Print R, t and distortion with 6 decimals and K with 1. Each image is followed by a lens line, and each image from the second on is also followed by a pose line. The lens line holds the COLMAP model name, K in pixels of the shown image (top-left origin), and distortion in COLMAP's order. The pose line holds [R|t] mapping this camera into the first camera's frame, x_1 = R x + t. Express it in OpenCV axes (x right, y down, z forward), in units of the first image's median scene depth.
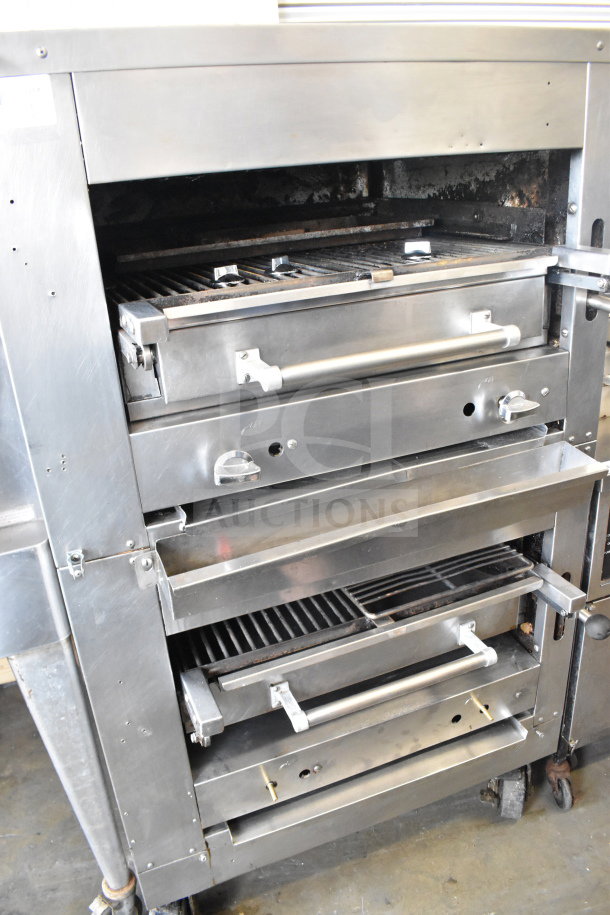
lens RADIAL K [[704.1, 0, 288.6], [0, 704.1, 458.6], [0, 0, 1]] dist [-0.094571, 0.008886]
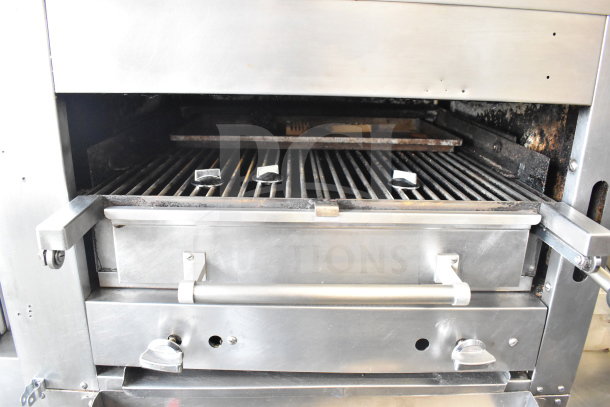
lens RADIAL K [[469.4, 0, 299.6], [0, 469.4, 200.7], [0, 0, 1]] dist [-0.094571, 0.008886]
pose [[0.935482, 0.196055, -0.294000, 0.217509], [-0.217749, 0.975073, -0.042629, -0.178679], [0.278314, 0.103897, 0.954854, 0.263881]]
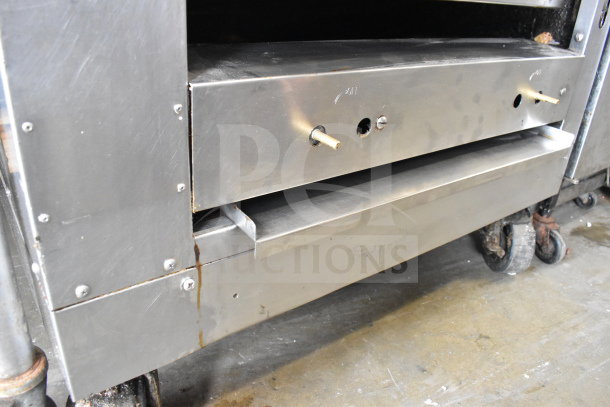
lens RADIAL K [[469.4, 0, 299.6], [0, 469.4, 200.7], [0, 0, 1]] dist [-0.094571, 0.008886]
pose [[0.949031, 0.001699, 0.315178, -0.158109], [-0.015424, 0.999038, 0.041057, 0.511626], [-0.314805, -0.043826, 0.948144, 0.643921]]
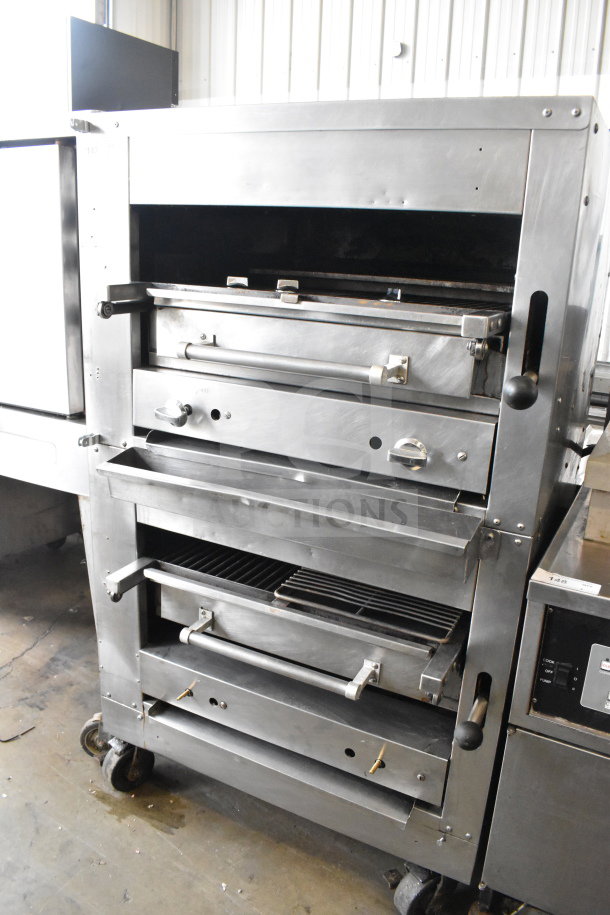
lens RADIAL K [[704.1, 0, 288.6], [0, 704.1, 458.6], [0, 0, 1]] dist [-0.094571, 0.008886]
pose [[0.665058, 0.319916, -0.674798, 0.792982], [-0.379368, 0.923049, 0.063718, -0.058059], [0.643256, 0.213621, 0.735247, 0.110245]]
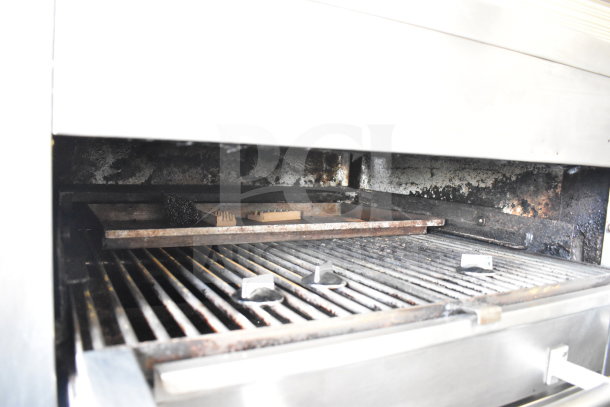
lens RADIAL K [[469.4, 0, 299.6], [0, 469.4, 200.7], [0, 0, 1]] dist [-0.094571, 0.008886]
pose [[0.984491, 0.110004, 0.136663, -0.089043], [-0.063500, 0.949611, -0.306930, -0.152833], [-0.163540, 0.293492, 0.941869, 0.396643]]
